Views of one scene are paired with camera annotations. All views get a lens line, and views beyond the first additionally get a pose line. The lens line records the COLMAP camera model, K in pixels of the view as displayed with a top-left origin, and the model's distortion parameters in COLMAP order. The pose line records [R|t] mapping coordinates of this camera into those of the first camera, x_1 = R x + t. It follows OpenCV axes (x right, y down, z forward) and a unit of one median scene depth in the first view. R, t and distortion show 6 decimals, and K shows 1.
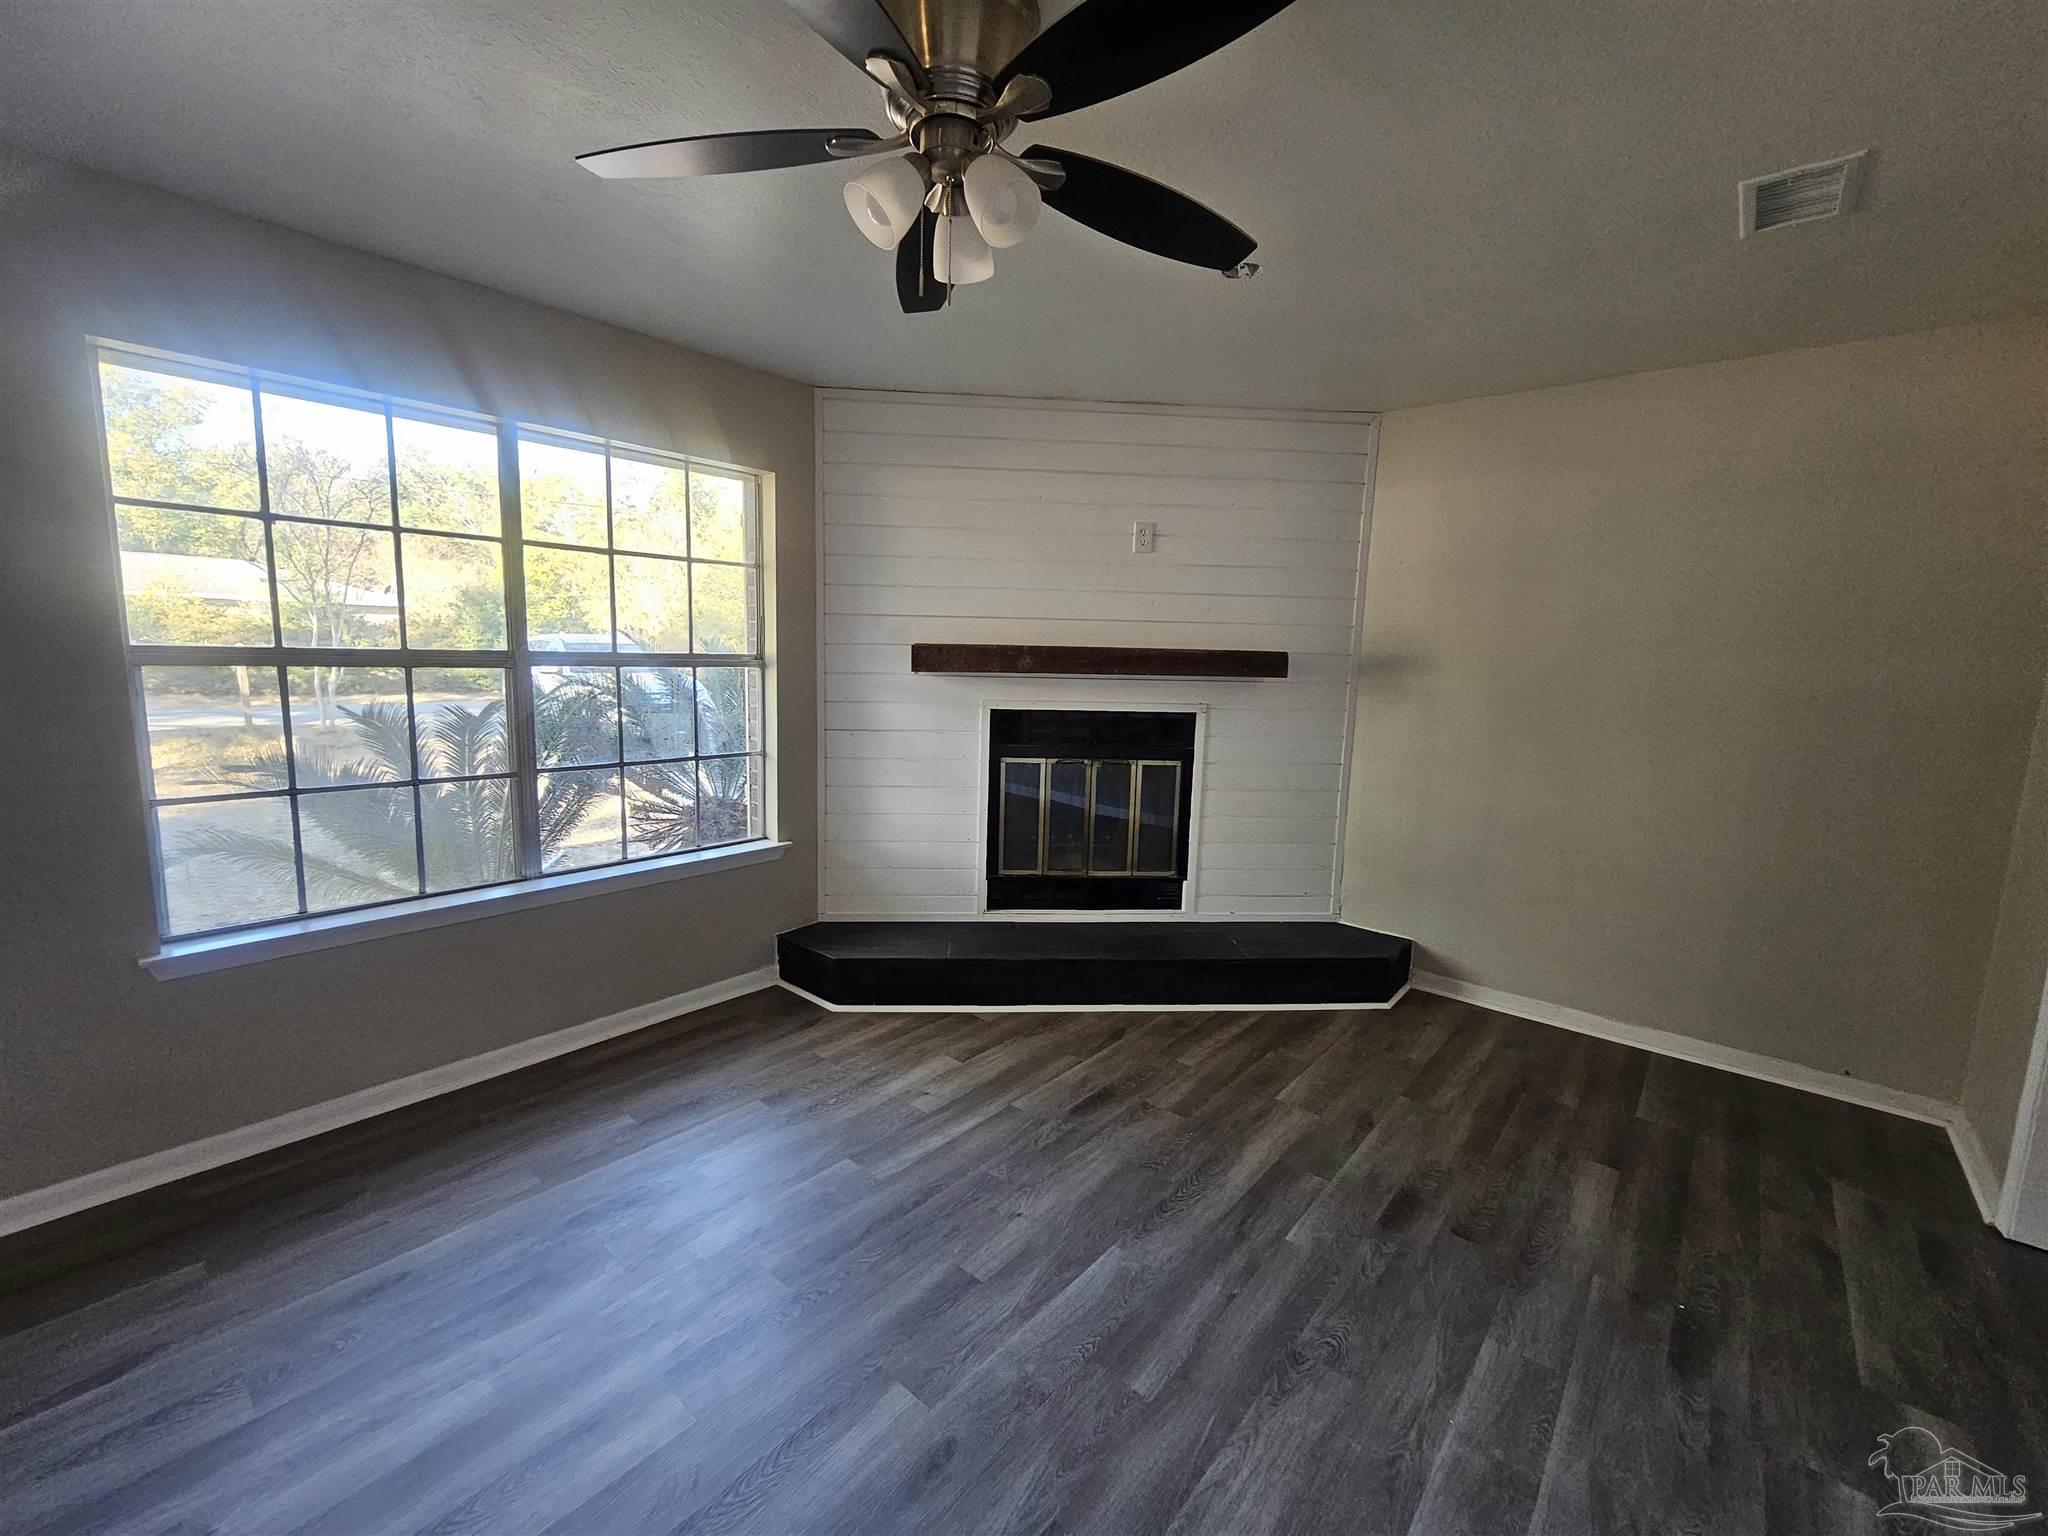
lens RADIAL K [[831.4, 0, 1020.2], [0, 831.4, 764.6], [0, 0, 1]] dist [-0.001682, -0.000079]
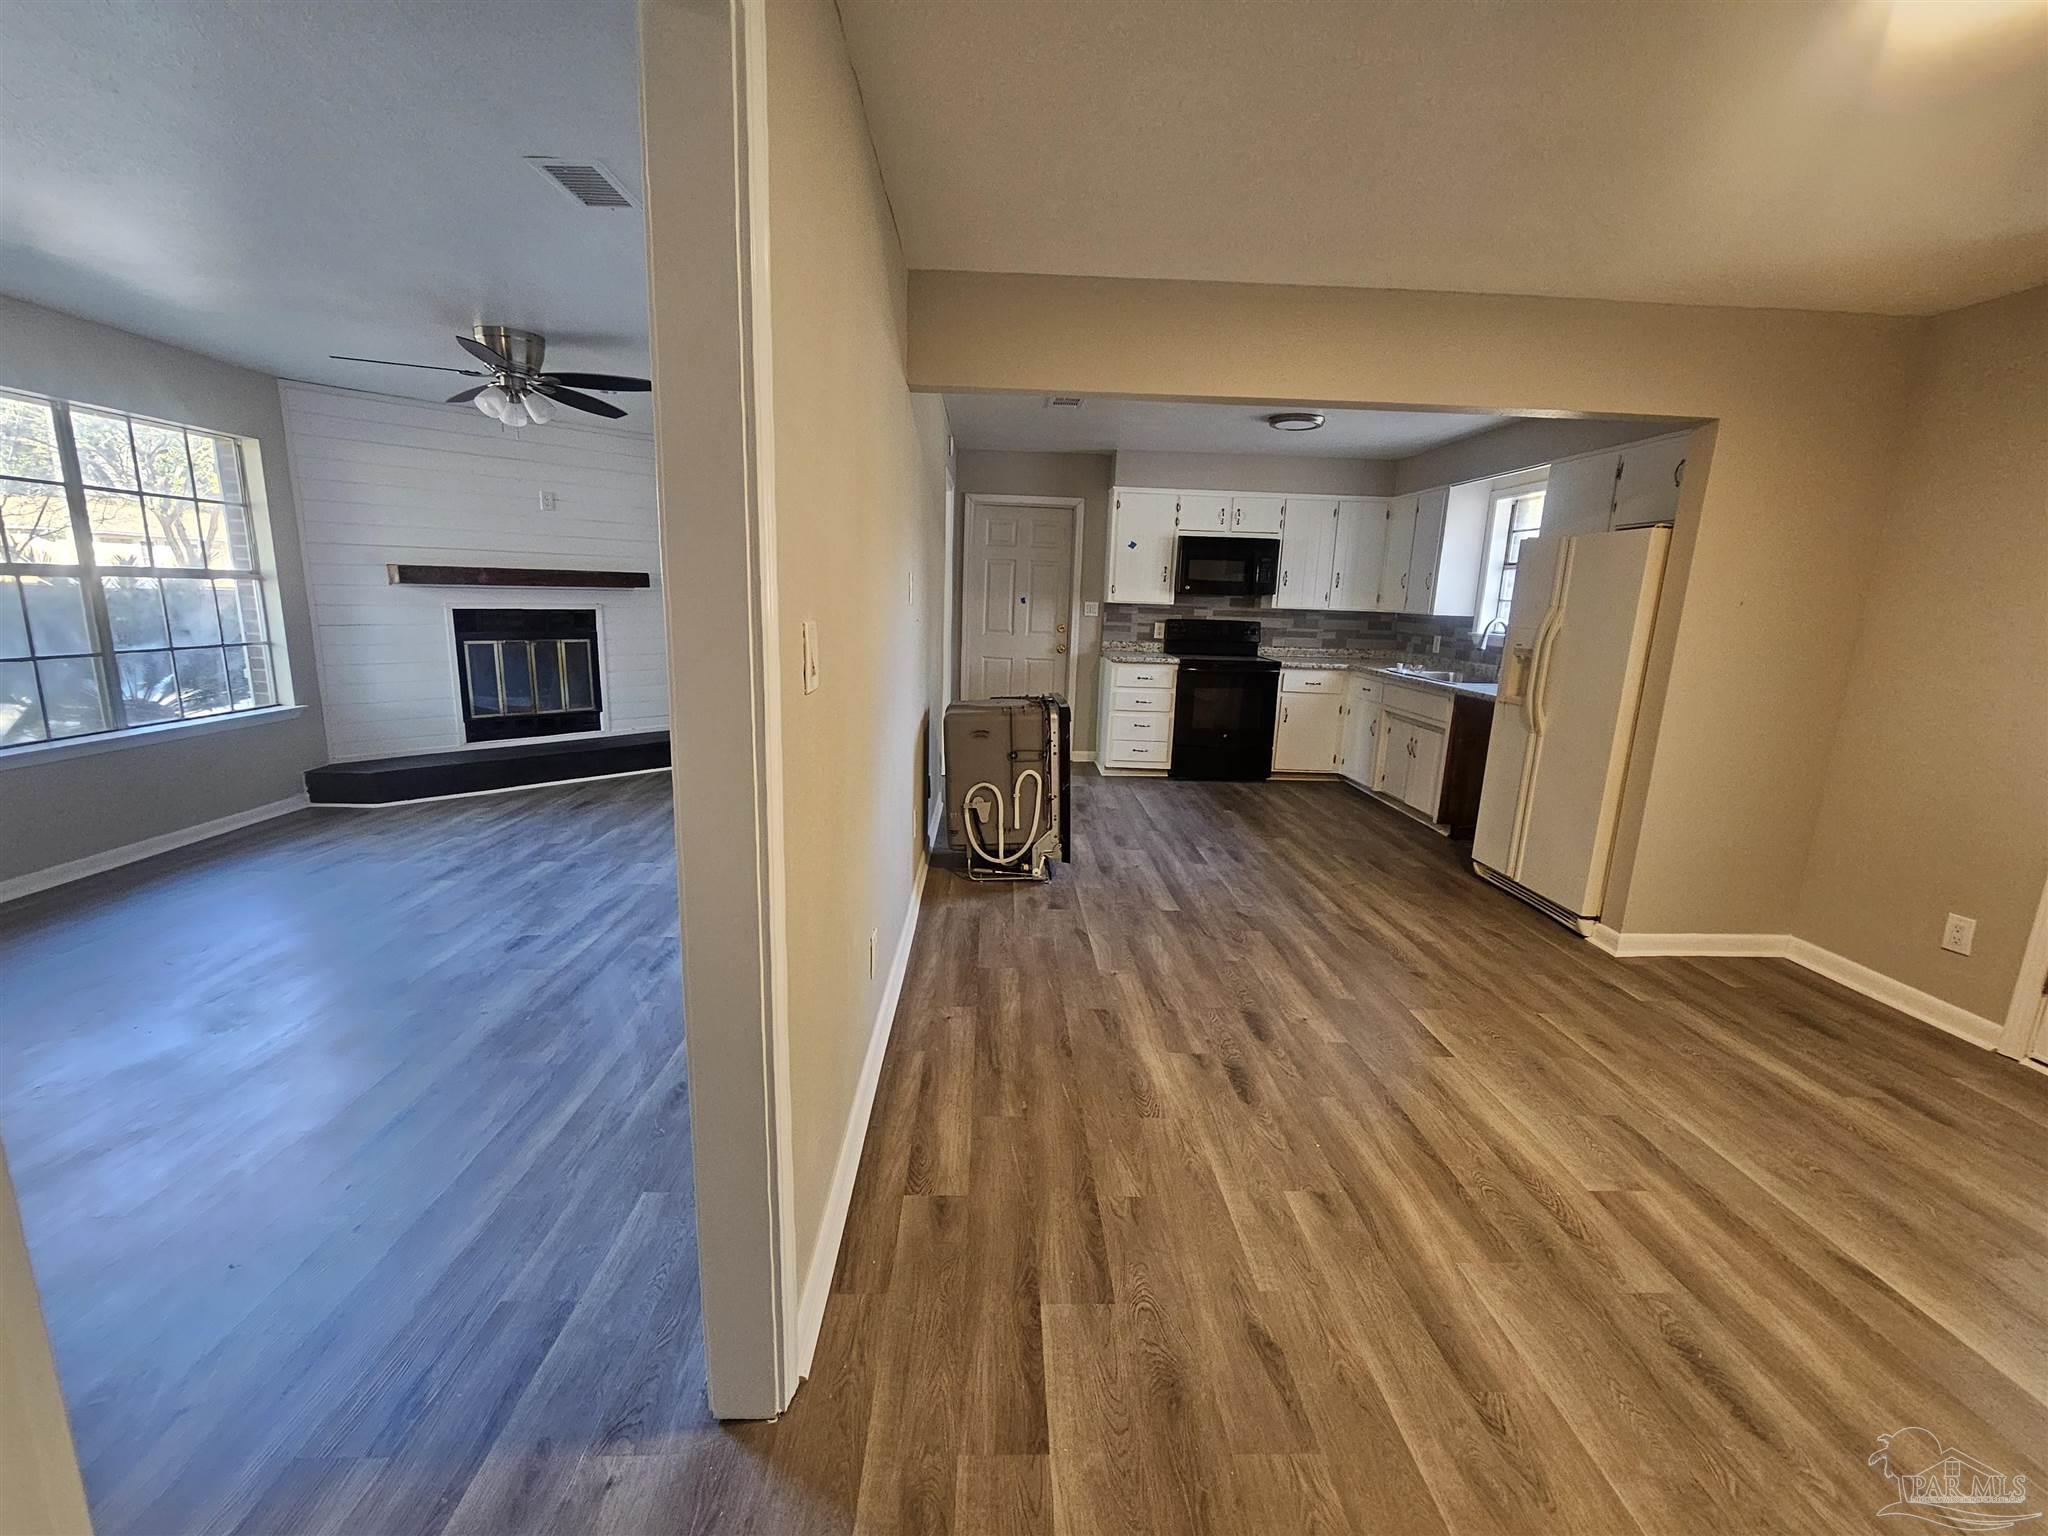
lens RADIAL K [[831.4, 0, 1021.7], [0, 831.4, 766.3], [0, 0, 1]] dist [-0.001682, -0.000079]
pose [[0.728906, -0.142742, 0.669568, -0.347585], [0.083066, 0.989236, 0.120463, 0.126757], [-0.679556, -0.032188, 0.732917, -0.870248]]
